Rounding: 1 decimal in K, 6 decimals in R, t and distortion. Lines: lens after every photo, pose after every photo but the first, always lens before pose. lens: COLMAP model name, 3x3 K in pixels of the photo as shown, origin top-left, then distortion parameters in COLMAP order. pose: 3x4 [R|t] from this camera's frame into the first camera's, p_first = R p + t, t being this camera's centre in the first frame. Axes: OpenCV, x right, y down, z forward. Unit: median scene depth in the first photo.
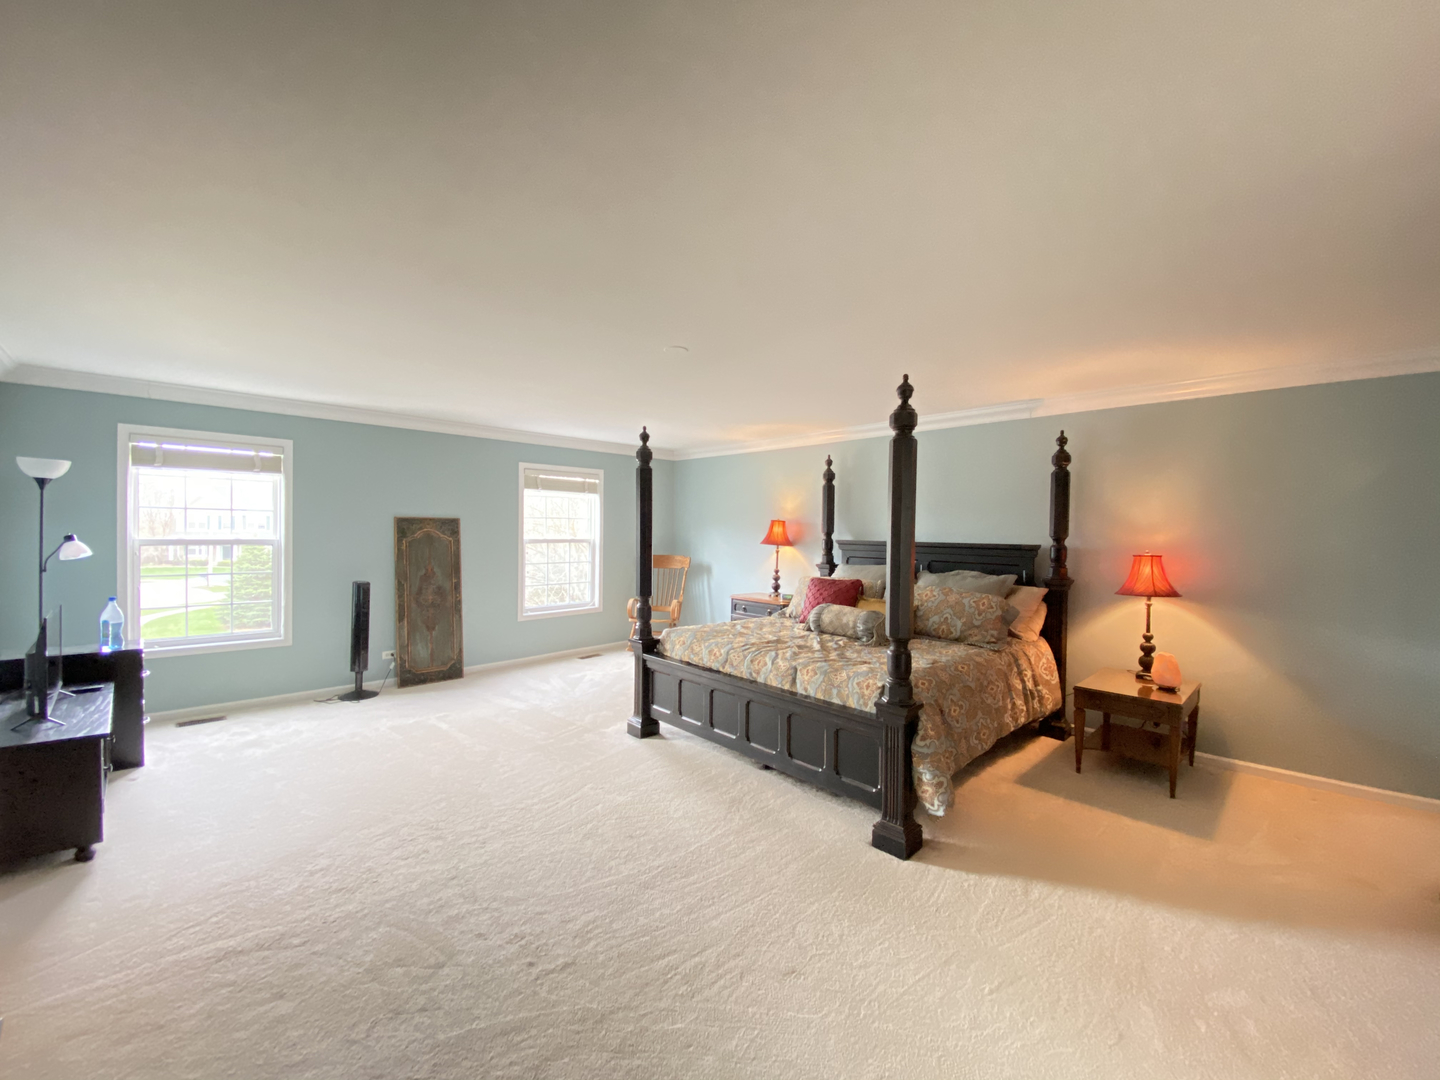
lens RADIAL K [[584.2, 0, 718.3], [0, 584.2, 541.2], [0, 0, 1]] dist [0.023307, -0.017056]
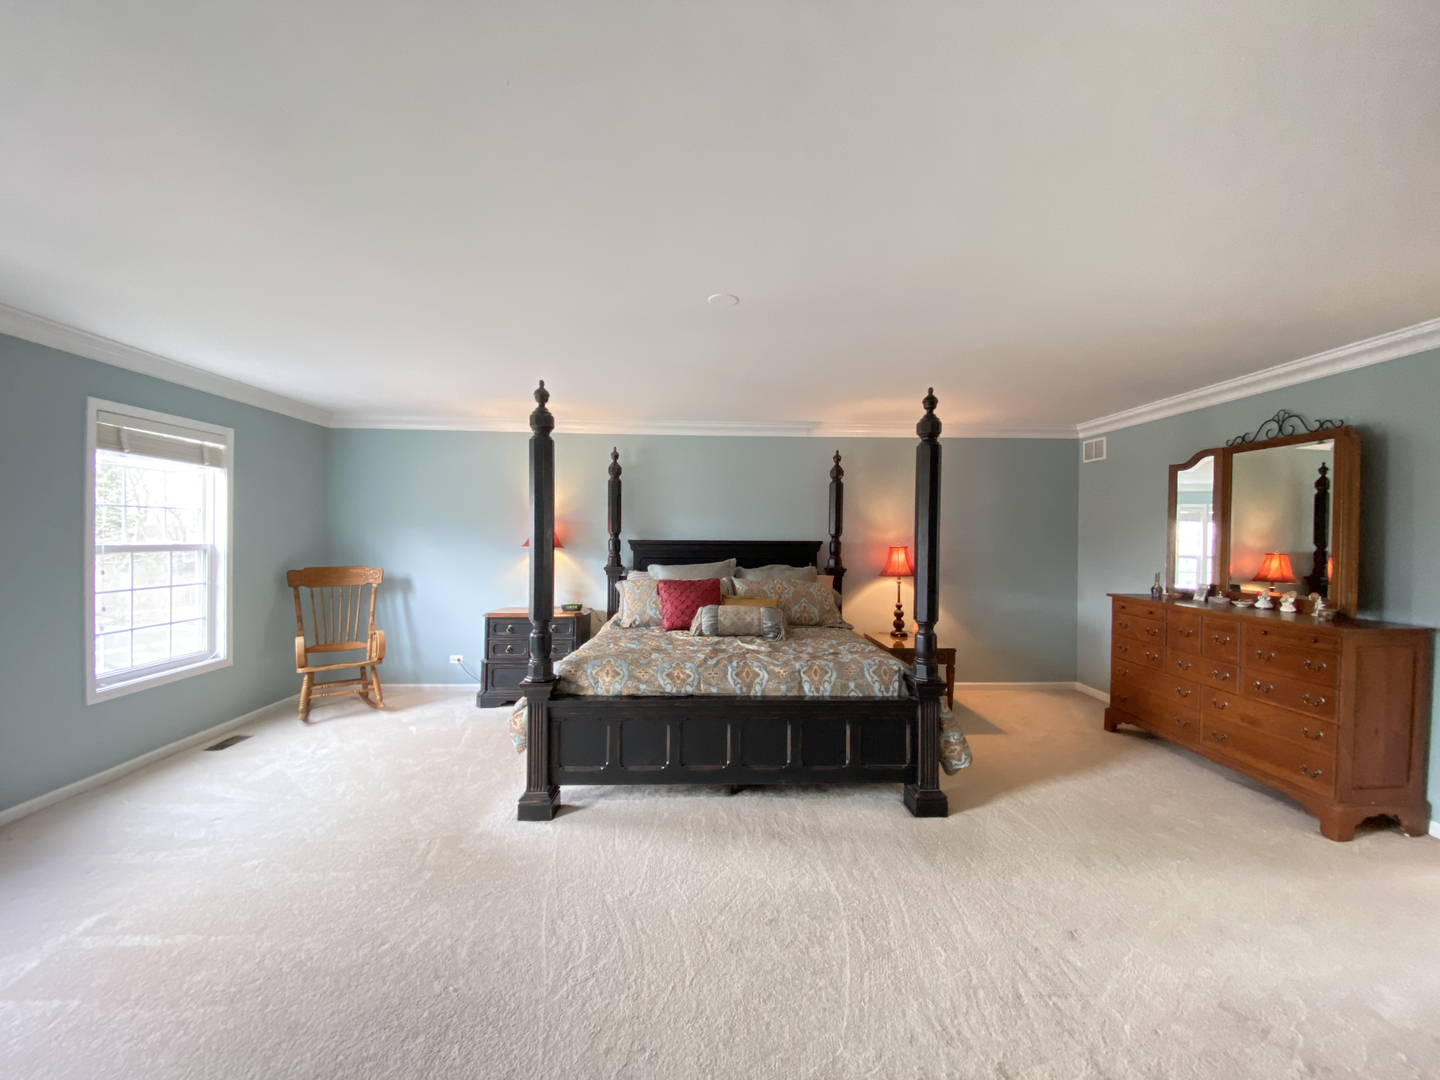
lens RADIAL K [[584.2, 0, 730.0], [0, 584.2, 535.0], [0, 0, 1]] dist [0.023307, -0.017056]
pose [[0.660060, -0.005091, 0.751196, -0.510601], [0.016154, 0.999842, -0.007418, -0.000160], [-0.751039, 0.017031, 0.660038, 0.348619]]
